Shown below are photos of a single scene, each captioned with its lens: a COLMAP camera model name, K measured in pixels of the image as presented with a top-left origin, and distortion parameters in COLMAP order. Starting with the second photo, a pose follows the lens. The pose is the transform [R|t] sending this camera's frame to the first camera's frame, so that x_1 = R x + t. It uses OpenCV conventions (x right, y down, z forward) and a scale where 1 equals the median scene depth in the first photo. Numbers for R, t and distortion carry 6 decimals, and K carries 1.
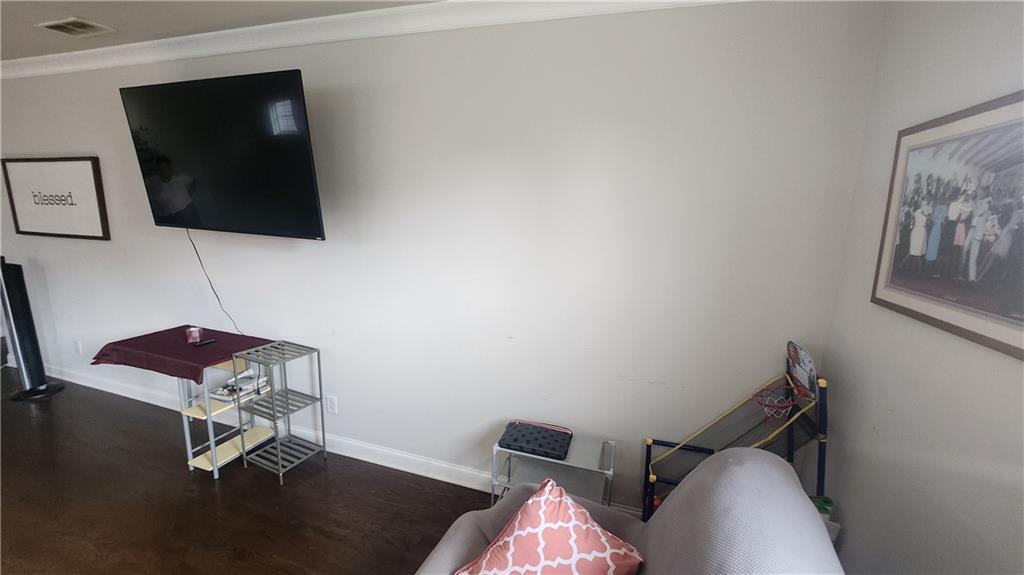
lens RADIAL K [[405.2, 0, 517.7], [0, 405.2, 289.3], [0, 0, 1]] dist [-0.024669, 0.002513]
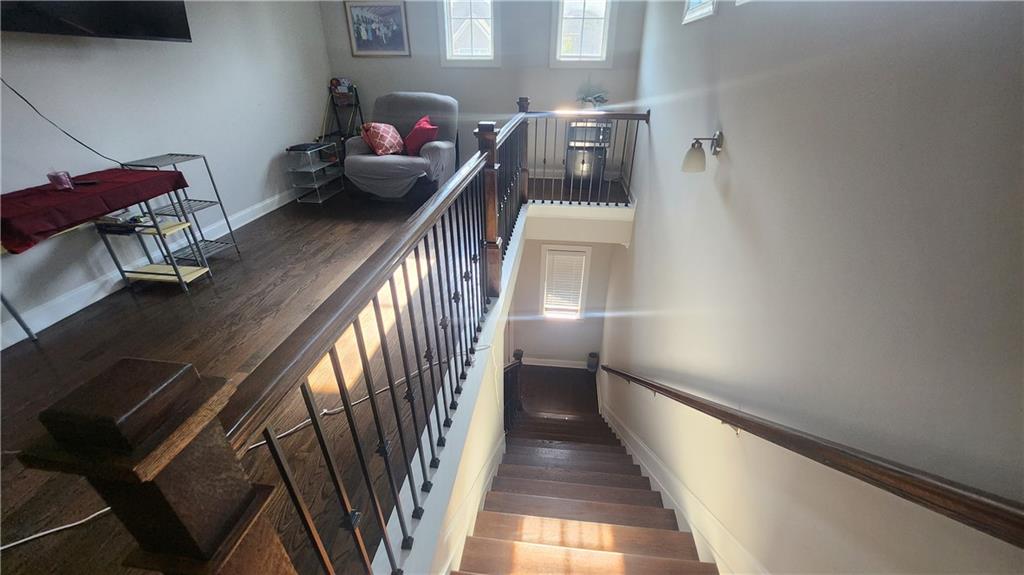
lens RADIAL K [[405.2, 0, 517.7], [0, 405.2, 289.3], [0, 0, 1]] dist [-0.024669, 0.002513]
pose [[-0.192934, -0.522140, 0.830750, -3.814247], [0.160478, 0.818466, 0.551689, -0.004664], [-0.968000, 0.239757, -0.074118, 0.437071]]
